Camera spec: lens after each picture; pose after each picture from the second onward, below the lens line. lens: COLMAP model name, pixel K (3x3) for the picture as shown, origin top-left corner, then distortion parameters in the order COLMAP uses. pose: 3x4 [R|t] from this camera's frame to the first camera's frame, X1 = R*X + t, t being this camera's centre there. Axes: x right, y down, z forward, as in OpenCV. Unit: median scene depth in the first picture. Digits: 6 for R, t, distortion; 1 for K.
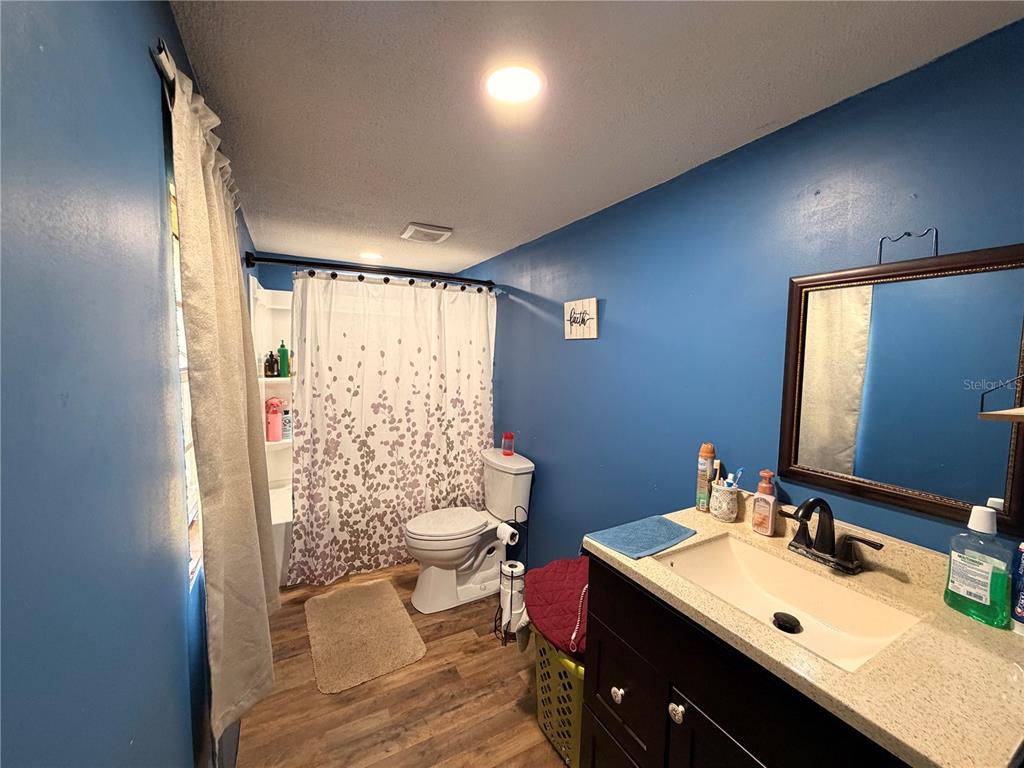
lens RADIAL K [[408.6, 0, 511.5], [0, 408.6, 385.4], [0, 0, 1]] dist [-0.000083, 0.000142]
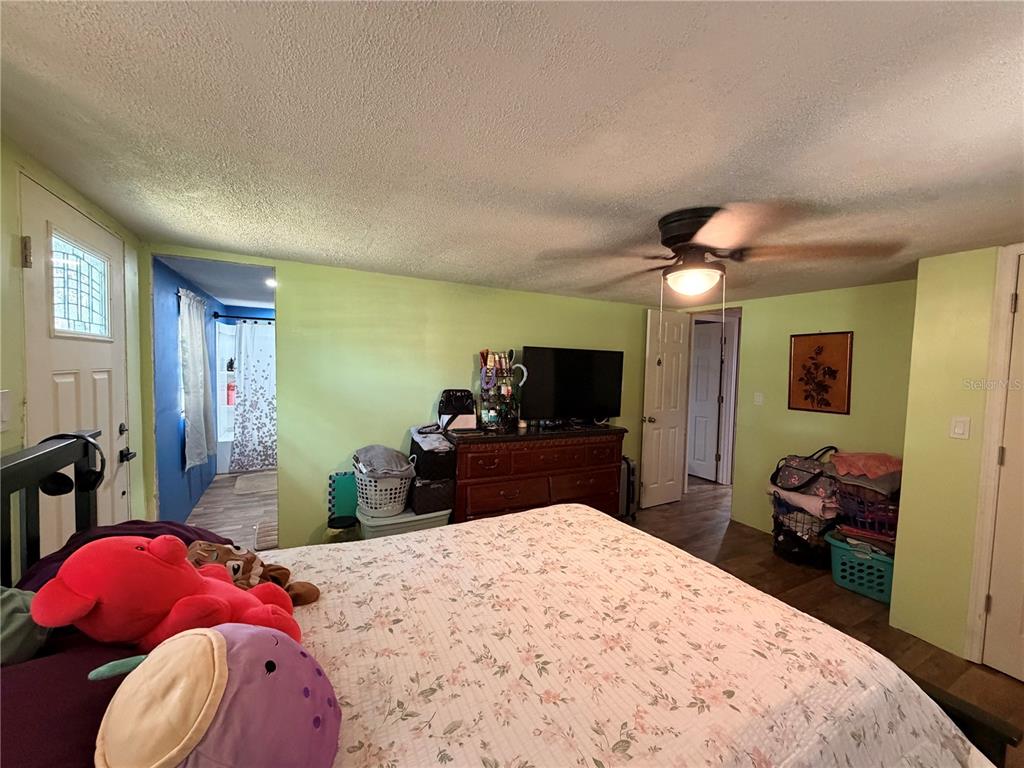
lens RADIAL K [[408.6, 0, 519.2], [0, 408.6, 388.2], [0, 0, 1]] dist [-0.000083, 0.000142]
pose [[0.999867, 0.015509, 0.005132, 0.898972], [-0.015419, 0.999734, -0.017132, 0.085918], [-0.005397, 0.017051, 0.999840, -1.089038]]
